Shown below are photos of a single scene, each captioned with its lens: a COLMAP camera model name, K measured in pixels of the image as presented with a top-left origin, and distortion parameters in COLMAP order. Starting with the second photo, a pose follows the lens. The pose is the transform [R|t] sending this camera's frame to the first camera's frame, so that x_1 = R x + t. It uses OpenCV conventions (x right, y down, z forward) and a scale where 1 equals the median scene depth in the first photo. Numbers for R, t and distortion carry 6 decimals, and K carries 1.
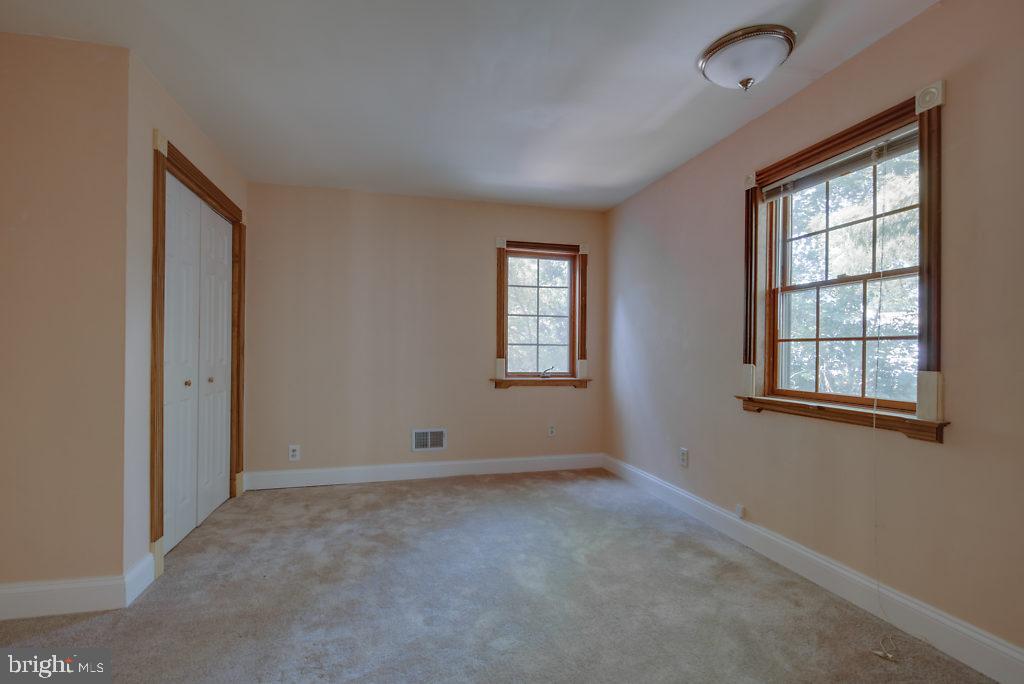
lens RADIAL K [[474.7, 0, 514.9], [0, 474.7, 349.6], [0, 0, 1]] dist [0.001227, 0.000204]
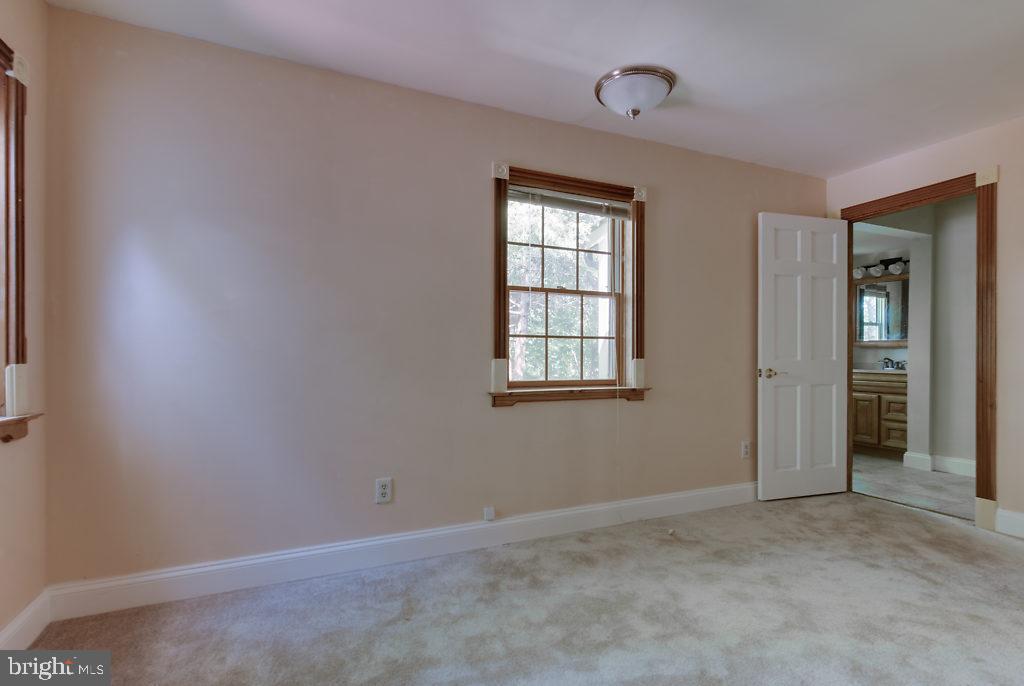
lens RADIAL K [[474.7, 0, 514.9], [0, 474.7, 350.6], [0, 0, 1]] dist [0.001227, 0.000204]
pose [[-0.146804, -0.012881, 0.989082, -0.545158], [-0.011435, 0.999870, 0.011325, 0.002033], [-0.989100, -0.009648, -0.146932, 1.277265]]
